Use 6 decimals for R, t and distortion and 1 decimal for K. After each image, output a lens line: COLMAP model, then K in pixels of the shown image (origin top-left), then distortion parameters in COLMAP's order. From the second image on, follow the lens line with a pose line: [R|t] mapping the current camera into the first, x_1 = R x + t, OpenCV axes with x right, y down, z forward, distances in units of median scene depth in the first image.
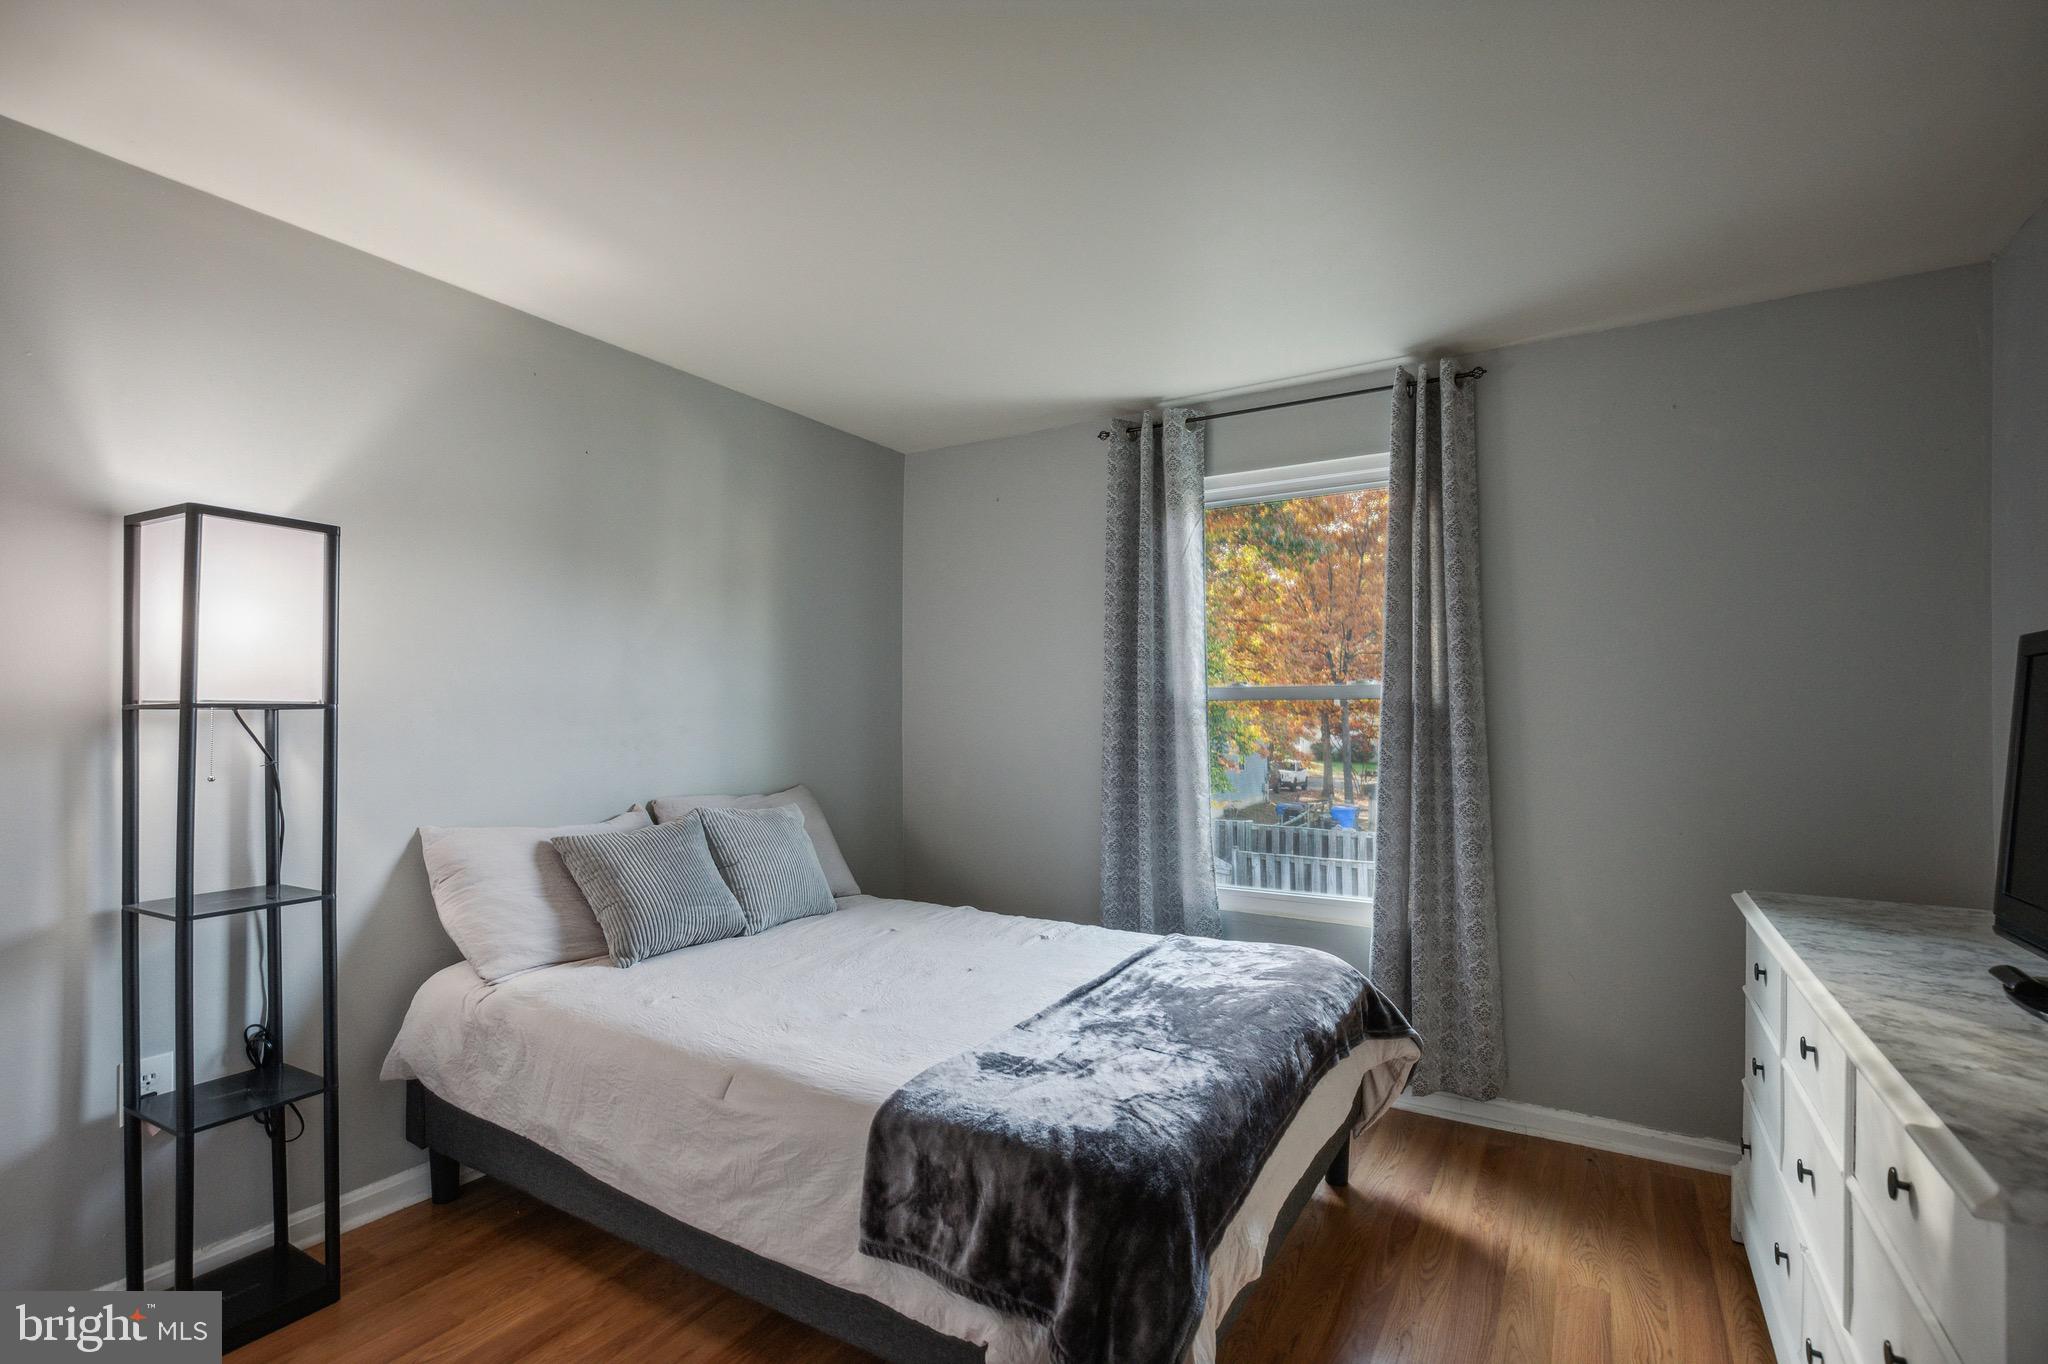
lens RADIAL K [[945.6, 0, 1031.8], [0, 945.6, 689.4], [0, 0, 1]] dist [-0.007131, 0.000691]
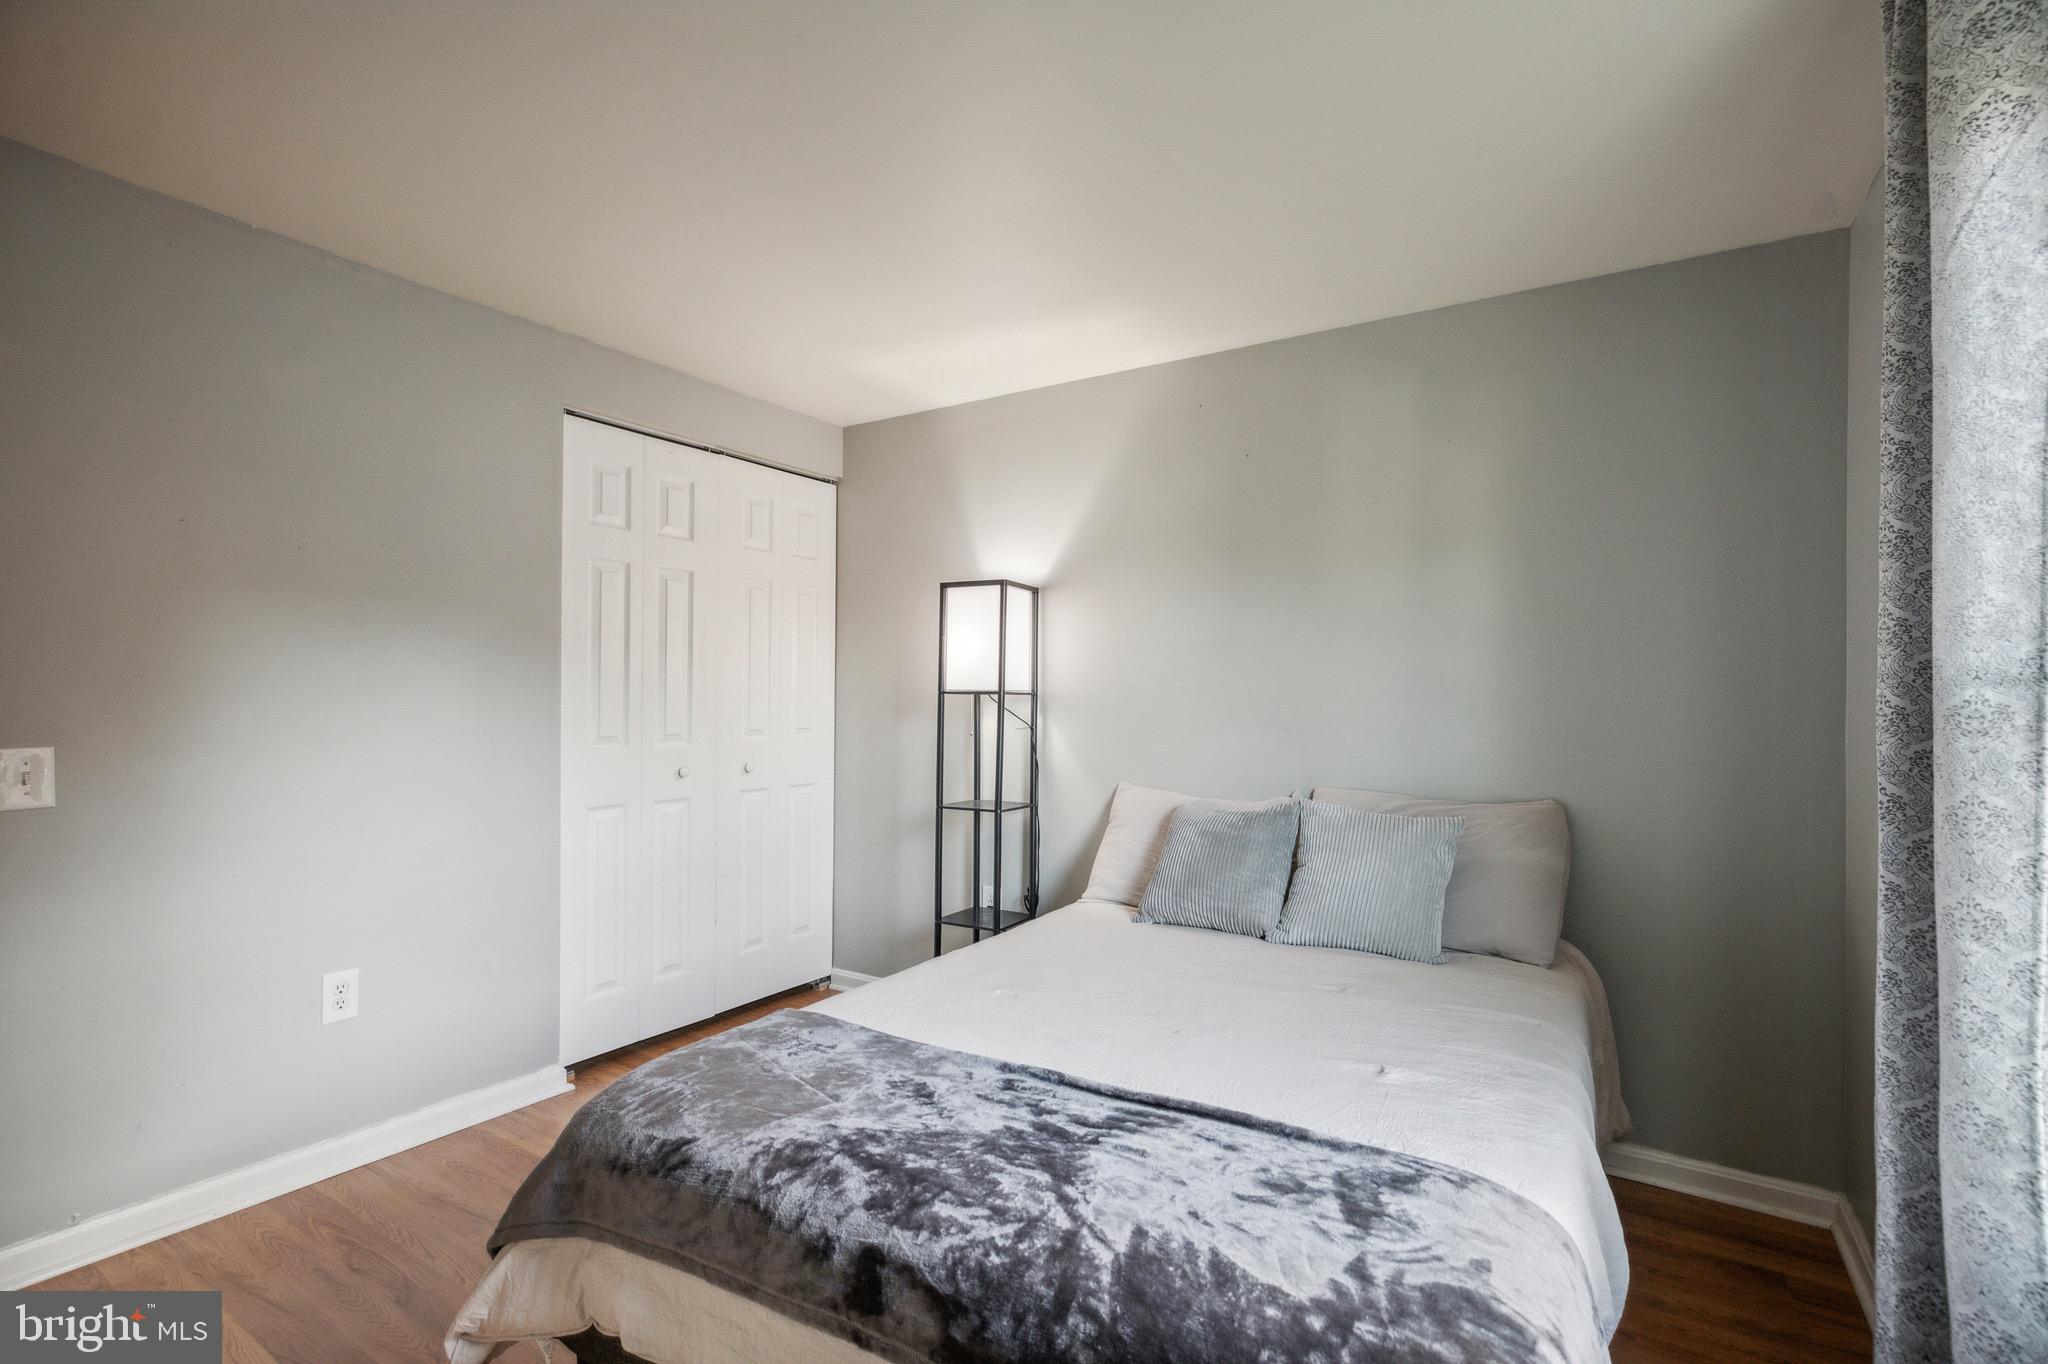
lens RADIAL K [[921.2, 0, 1034.0], [0, 921.2, 702.9], [0, 0, 1]] dist [-0.008886, 0.000161]
pose [[-0.027230, -0.003460, -0.999623, 0.806615], [0.011874, 0.999922, -0.003784, 0.042319], [0.999559, -0.011972, -0.027187, 1.086194]]
